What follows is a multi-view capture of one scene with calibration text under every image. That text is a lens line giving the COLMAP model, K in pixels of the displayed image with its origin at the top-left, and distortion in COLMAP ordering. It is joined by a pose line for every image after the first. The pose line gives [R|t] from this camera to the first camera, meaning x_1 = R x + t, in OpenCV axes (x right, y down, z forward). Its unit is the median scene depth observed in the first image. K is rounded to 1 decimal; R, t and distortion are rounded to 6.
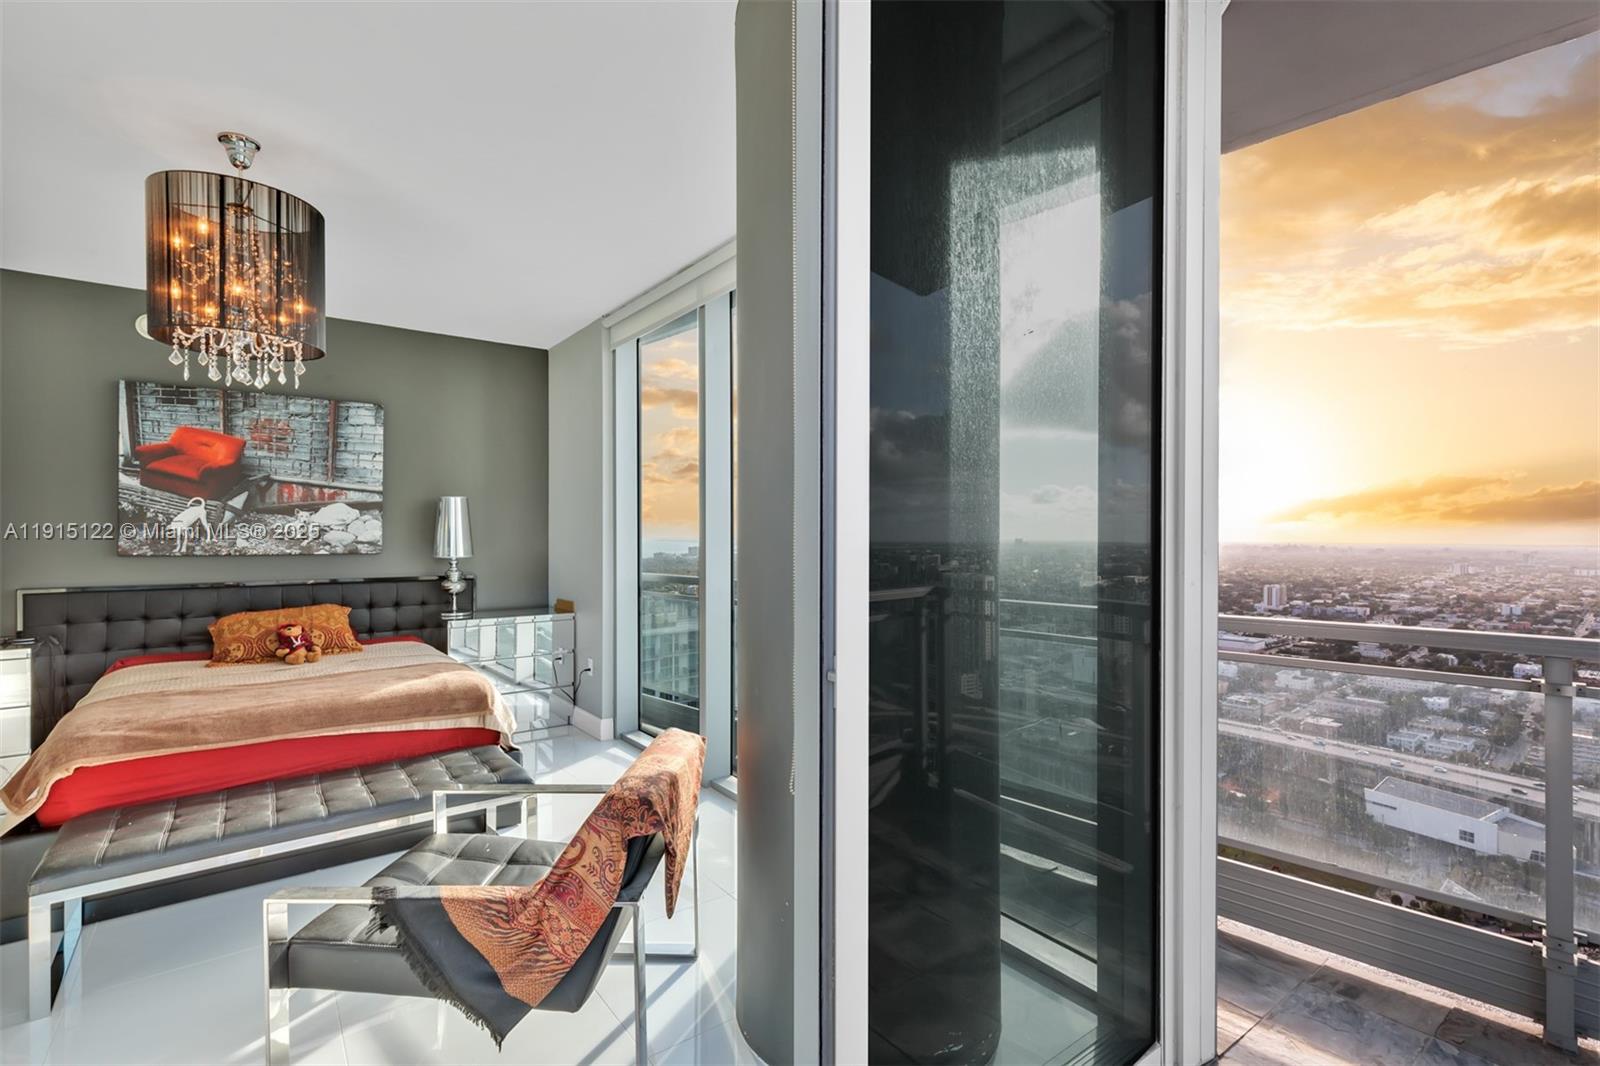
lens RADIAL K [[739.4, 0, 787.3], [0, 739.4, 538.1], [0, 0, 1]] dist [0.000460, 0.000087]
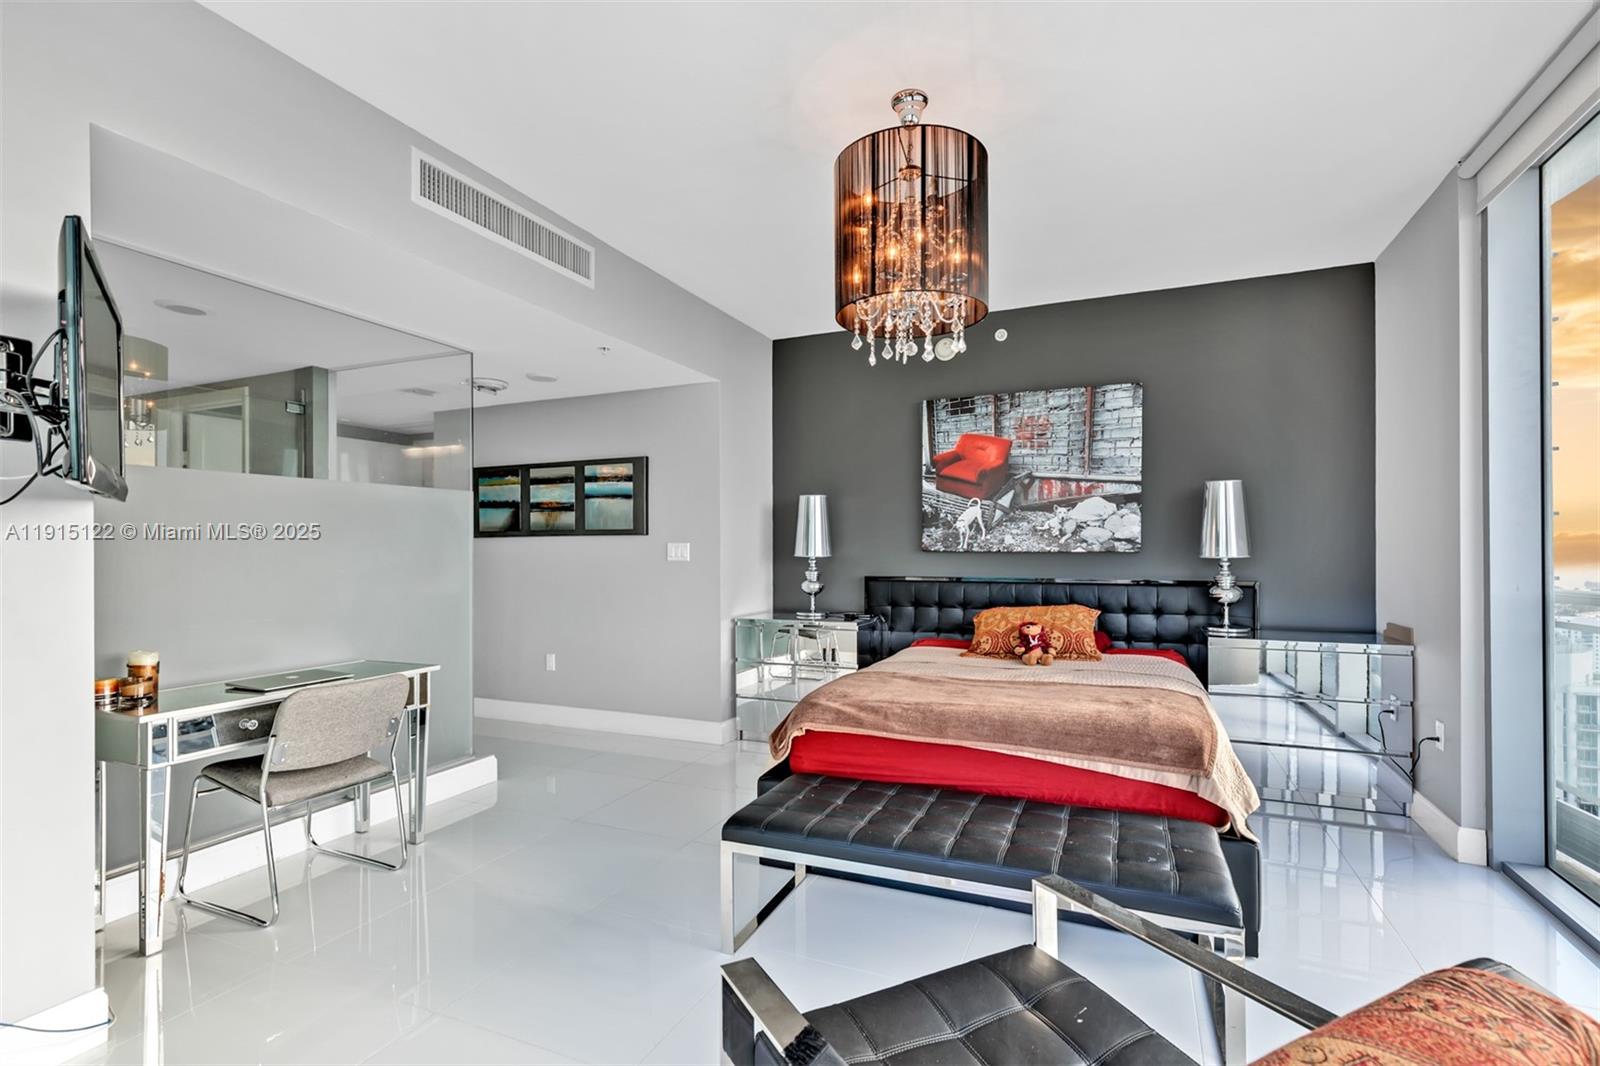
lens RADIAL K [[729.9, 0, 805.1], [0, 729.9, 543.8], [0, 0, 1]] dist [0.003172, -0.000068]
pose [[0.504091, -0.005918, -0.863631, -0.002644], [-0.003200, 0.999957, -0.008719, 0.021571], [0.863645, 0.007159, 0.504050, 0.243504]]
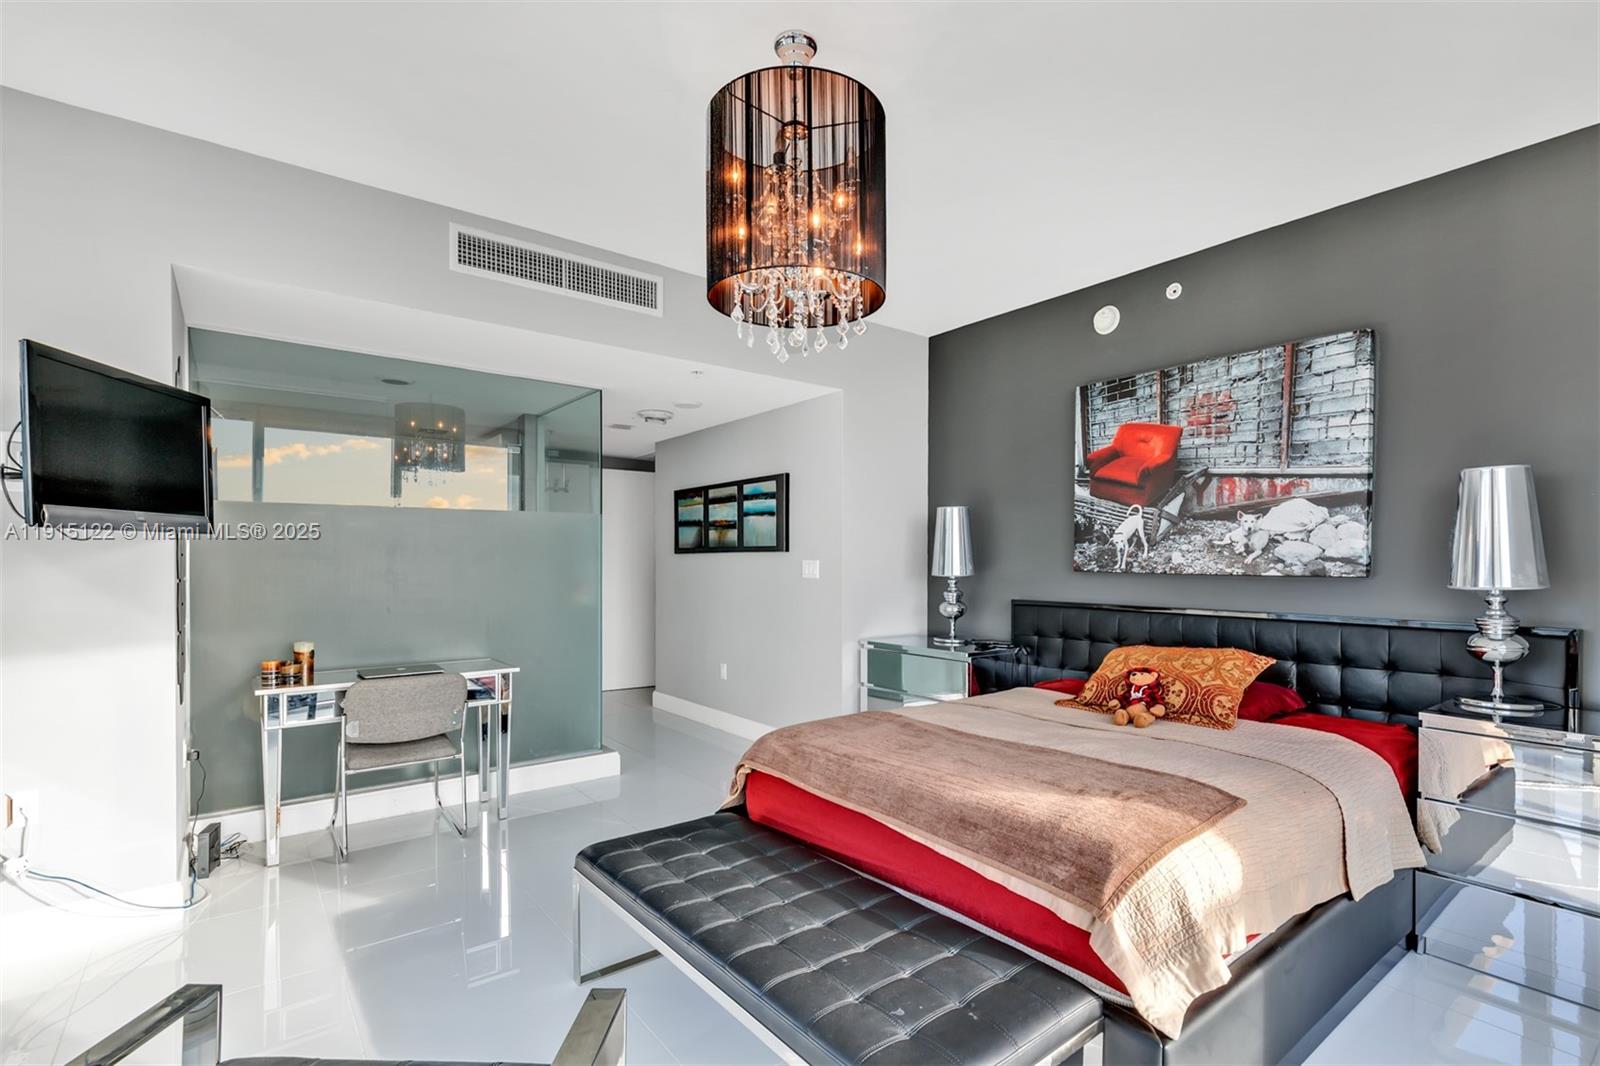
lens RADIAL K [[738.8, 0, 796.5], [0, 738.8, 563.6], [0, 0, 1]] dist [0.003212, 0.000153]
pose [[0.030181, 0.005595, -0.999529, 0.038400], [-0.008595, 0.999949, 0.005337, 0.011302], [0.999507, 0.008430, 0.030228, 0.572756]]
